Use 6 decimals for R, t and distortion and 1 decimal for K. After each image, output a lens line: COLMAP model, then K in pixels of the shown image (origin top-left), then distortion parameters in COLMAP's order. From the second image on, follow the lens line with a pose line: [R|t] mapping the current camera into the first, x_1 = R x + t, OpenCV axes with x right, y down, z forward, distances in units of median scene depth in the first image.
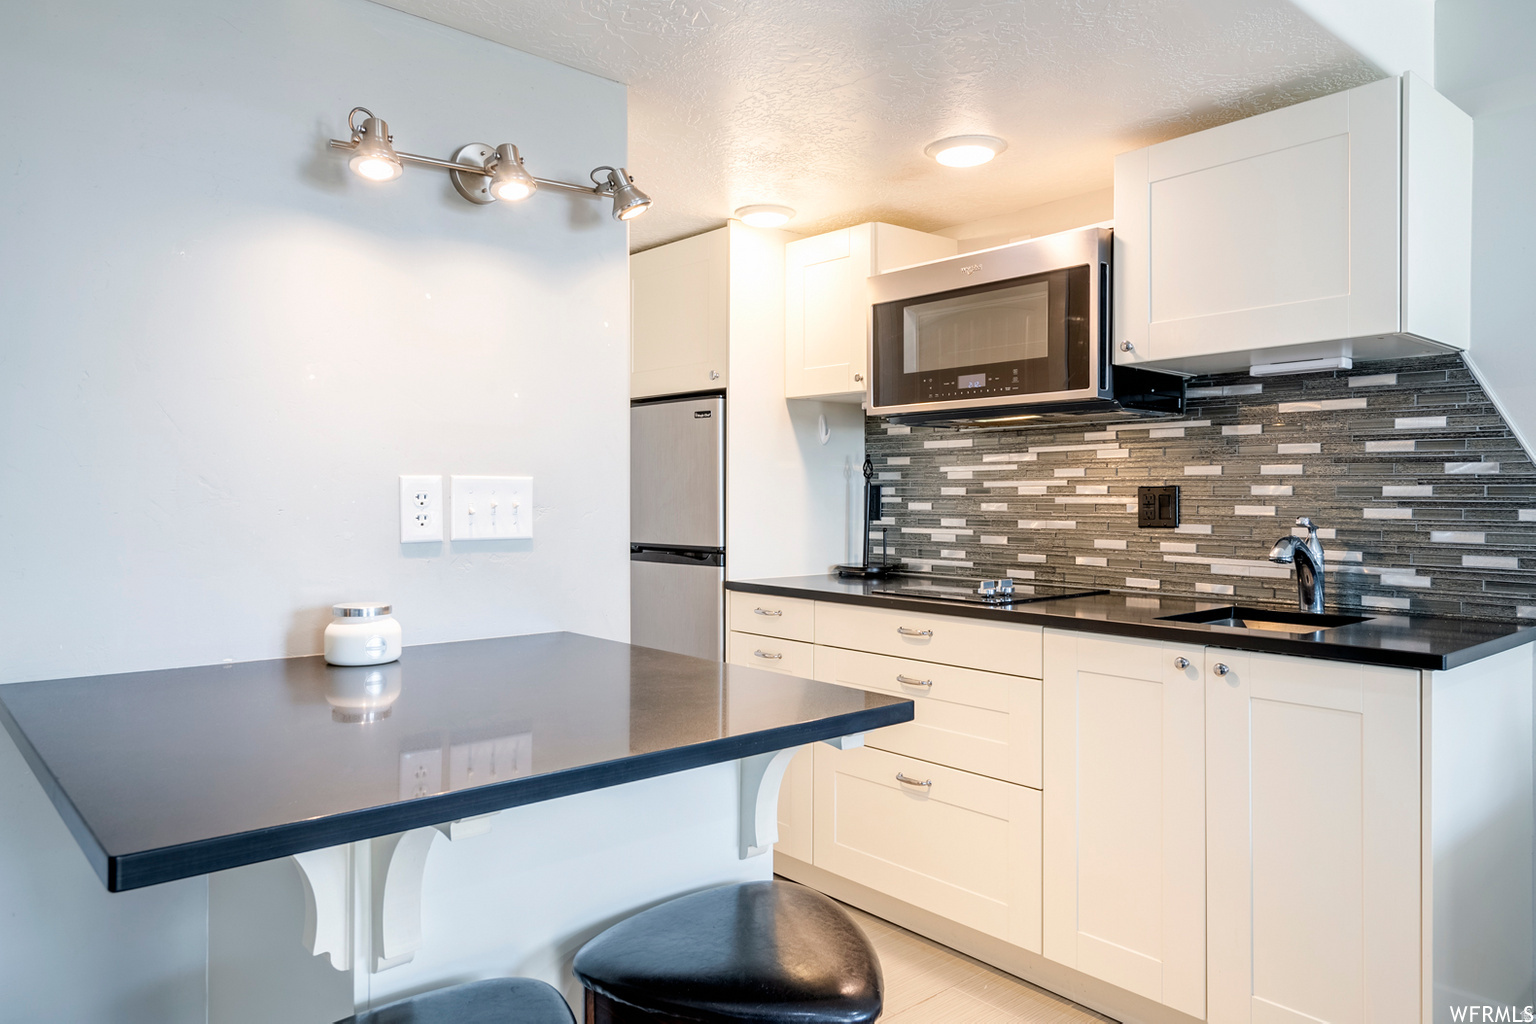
lens RADIAL K [[1025.8, 0, 766.7], [0, 1025.8, 507.8], [0, 0, 1]] dist [0.006580, -0.000323]
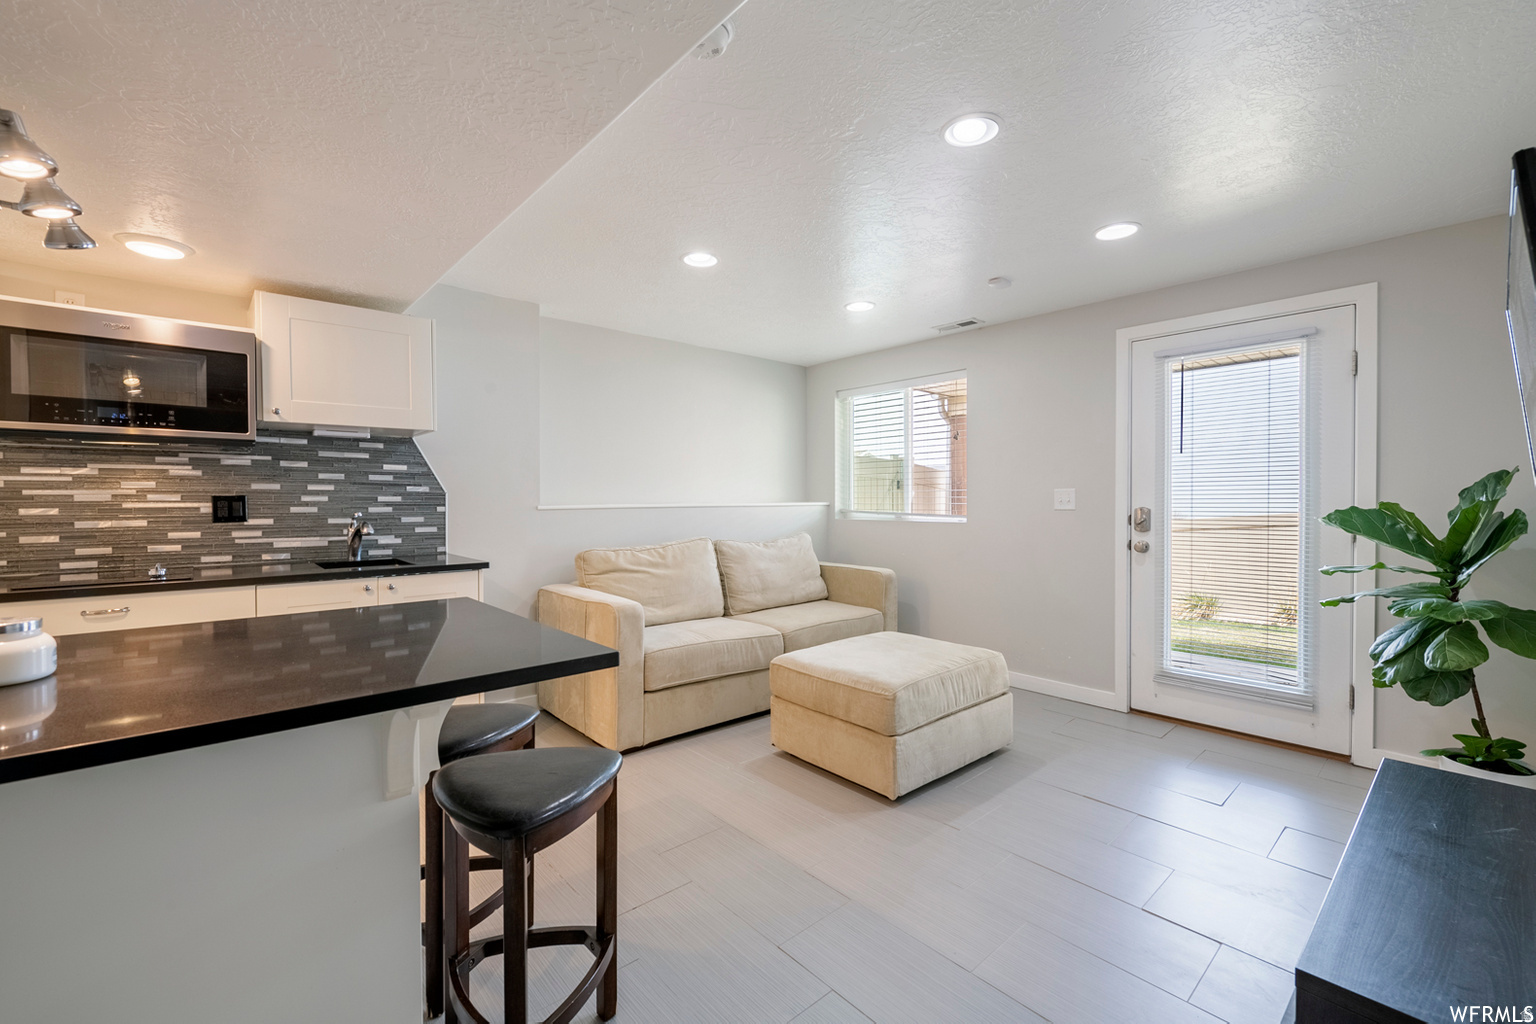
lens RADIAL K [[651.7, 0, 767.2], [0, 651.7, 508.1], [0, 0, 1]] dist [0.001083, 0.000065]
pose [[-0.018431, -0.012859, 0.999747, -0.644289], [0.013437, 0.999824, 0.013108, -0.004126], [-0.999740, 0.013675, -0.018255, 0.207786]]
